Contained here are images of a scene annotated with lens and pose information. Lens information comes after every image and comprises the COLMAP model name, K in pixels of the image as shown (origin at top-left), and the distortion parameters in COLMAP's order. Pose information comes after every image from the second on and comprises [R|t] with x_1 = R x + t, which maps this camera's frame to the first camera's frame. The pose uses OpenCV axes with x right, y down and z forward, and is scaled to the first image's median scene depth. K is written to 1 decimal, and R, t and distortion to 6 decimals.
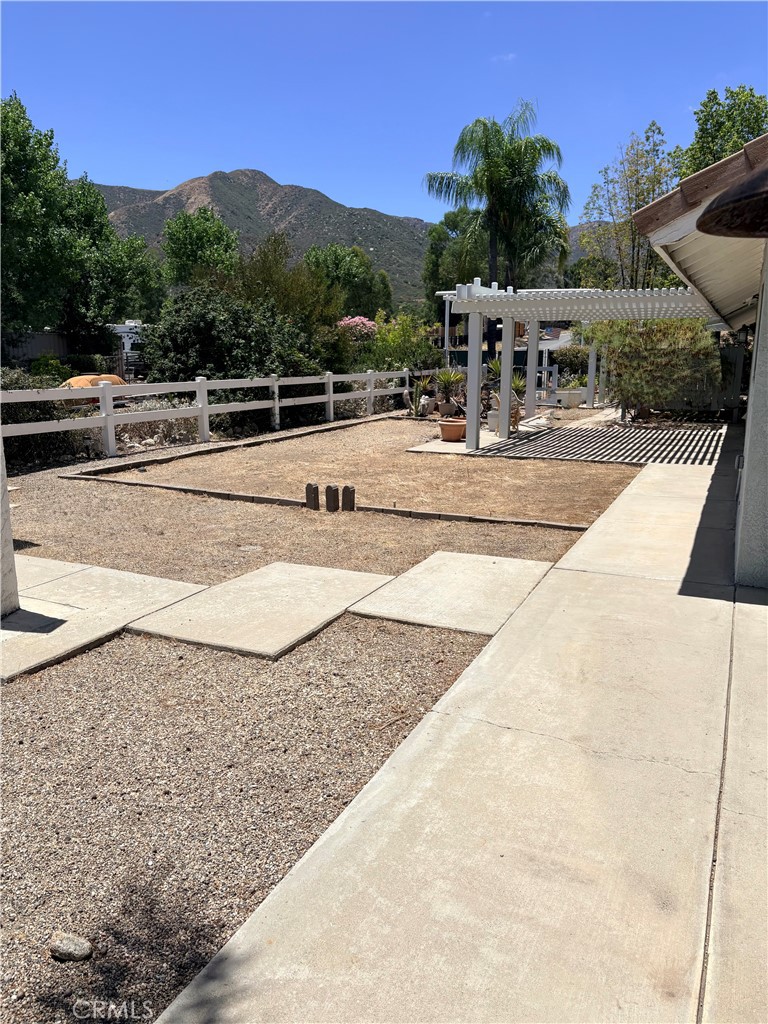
lens RADIAL K [[756.6, 0, 384.0], [0, 756.6, 512.0], [0, 0, 1]] dist [0.086854, -0.093065]
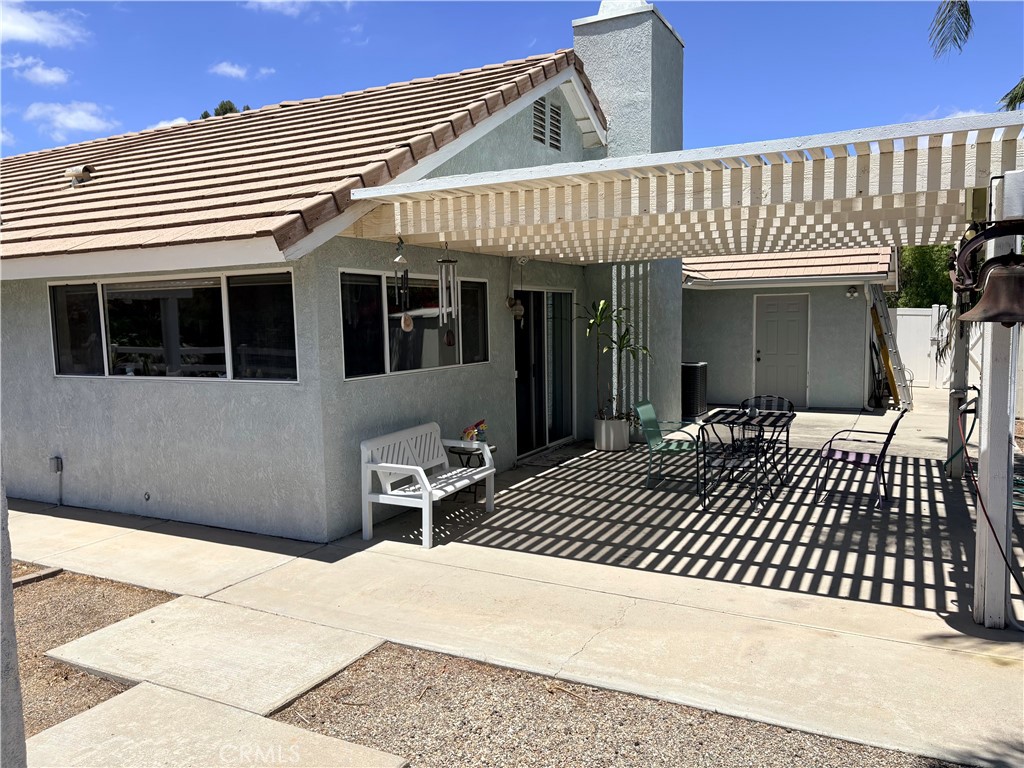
lens RADIAL K [[756.6, 0, 512.0], [0, 756.6, 384.0], [0, 0, 1]] dist [0.086854, -0.093065]
pose [[0.044298, -0.078257, 0.995949, -0.766596], [0.215853, 0.974129, 0.066942, -0.181760], [-0.975421, 0.212013, 0.060044, 0.679641]]
